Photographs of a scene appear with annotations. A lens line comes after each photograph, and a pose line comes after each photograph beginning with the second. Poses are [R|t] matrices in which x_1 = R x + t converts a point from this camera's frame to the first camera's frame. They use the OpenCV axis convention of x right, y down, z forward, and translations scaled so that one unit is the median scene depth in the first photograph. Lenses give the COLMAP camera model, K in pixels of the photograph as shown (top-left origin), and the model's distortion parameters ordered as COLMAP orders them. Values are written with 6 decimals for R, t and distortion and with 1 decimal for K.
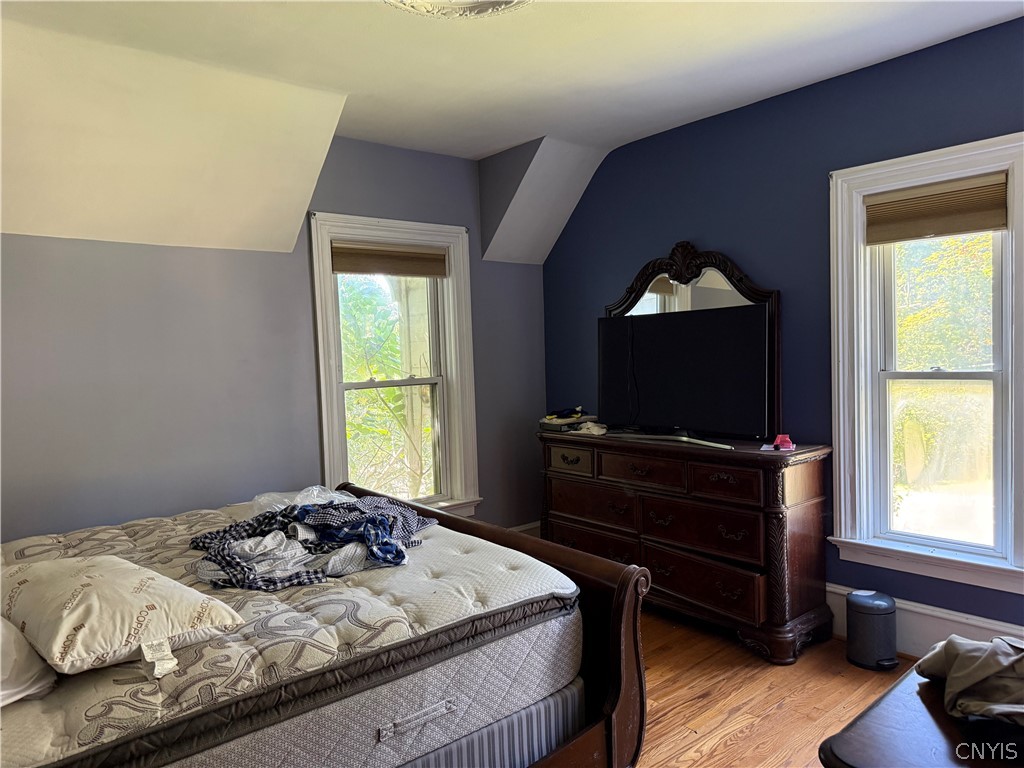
lens RADIAL K [[720.5, 0, 507.5], [0, 720.5, 383.8], [0, 0, 1]] dist [0.037646, -0.042372]
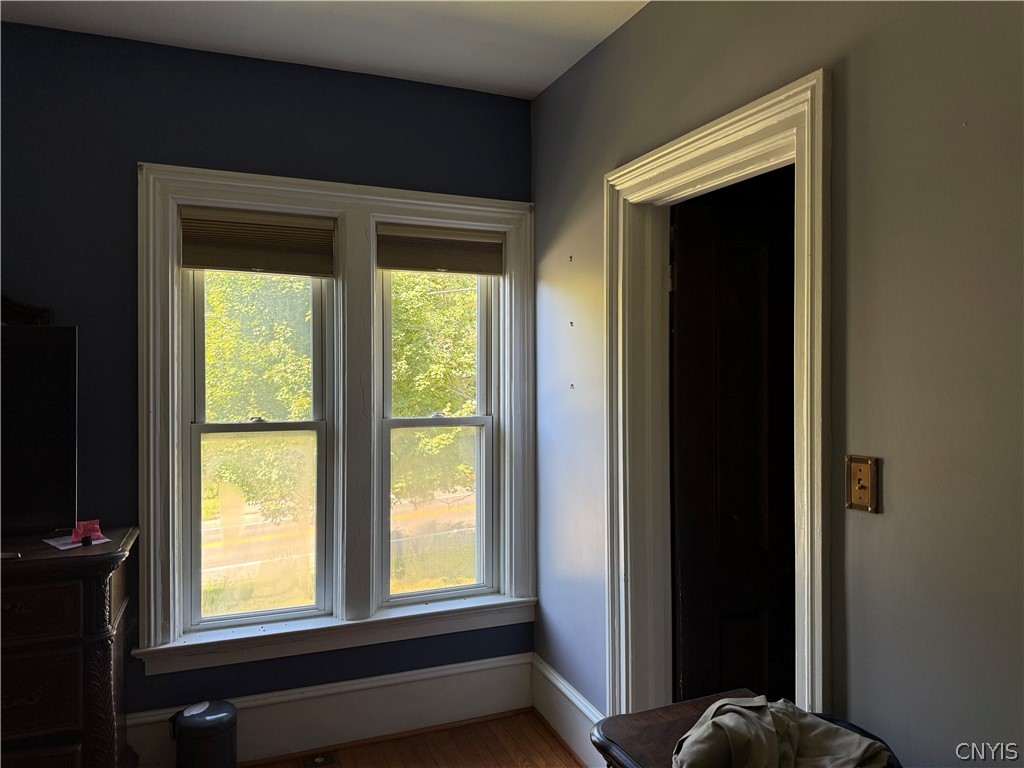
lens RADIAL K [[720.5, 0, 510.9], [0, 720.5, 383.5], [0, 0, 1]] dist [0.037646, -0.042372]
pose [[0.328159, 0.027025, 0.944236, -0.140661], [0.035435, 0.998535, -0.040894, -0.016671], [-0.943958, 0.046879, 0.326720, 0.406274]]
